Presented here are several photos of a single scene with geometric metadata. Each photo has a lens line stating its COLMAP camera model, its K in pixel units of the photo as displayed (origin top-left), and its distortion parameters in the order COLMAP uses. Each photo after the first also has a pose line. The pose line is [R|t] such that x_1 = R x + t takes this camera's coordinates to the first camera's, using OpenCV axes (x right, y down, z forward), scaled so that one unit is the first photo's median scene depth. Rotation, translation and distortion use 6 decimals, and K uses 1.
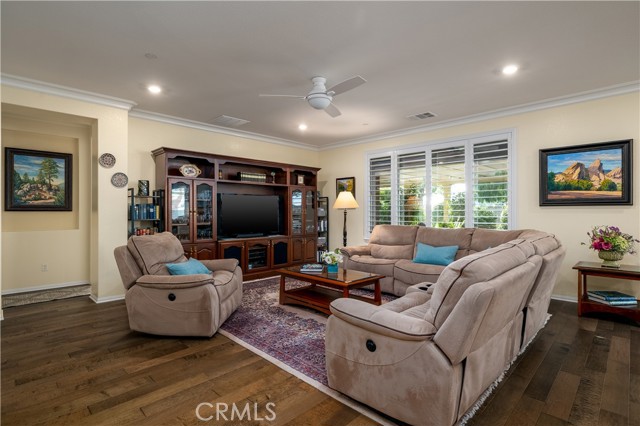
lens RADIAL K [[324.1, 0, 323.4], [0, 324.1, 211.4], [0, 0, 1]] dist [-0.005978, 0.000233]
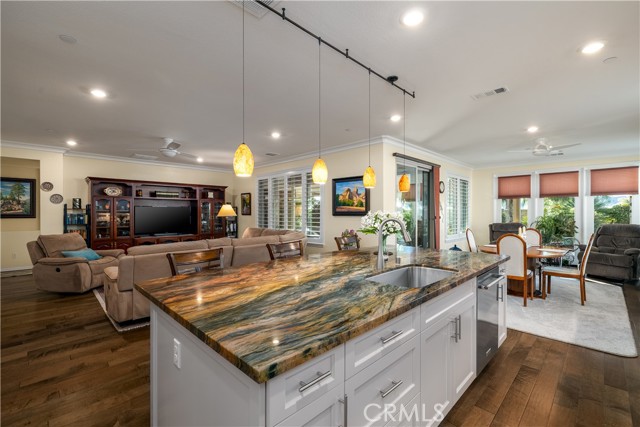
lens RADIAL K [[283.8, 0, 323.0], [0, 283.8, 213.2], [0, 0, 1]] dist [0.002989, 0.000213]
pose [[0.999976, 0.001878, -0.006658, 0.629021], [-0.001875, 0.999998, 0.000536, -0.029440], [0.006659, -0.000524, 0.999978, -0.341823]]
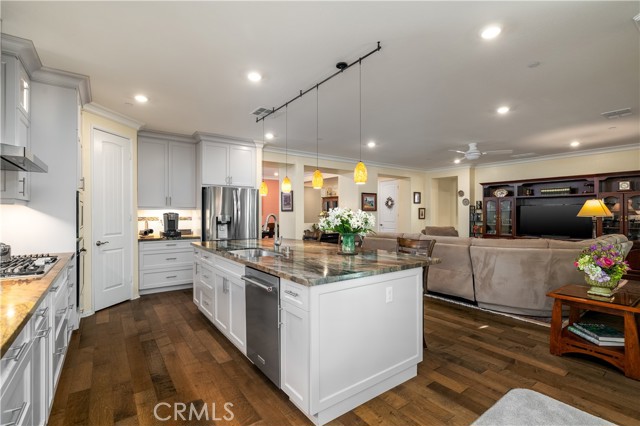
lens RADIAL K [[297.2, 0, 320.3], [0, 297.2, 213.1], [0, 0, 1]] dist [-0.002638, -0.000028]
pose [[-0.173007, -0.001059, -0.984920, 1.418768], [-0.001581, 0.999998, -0.000798, -0.018909], [0.984919, 0.001419, -0.173009, 0.374953]]
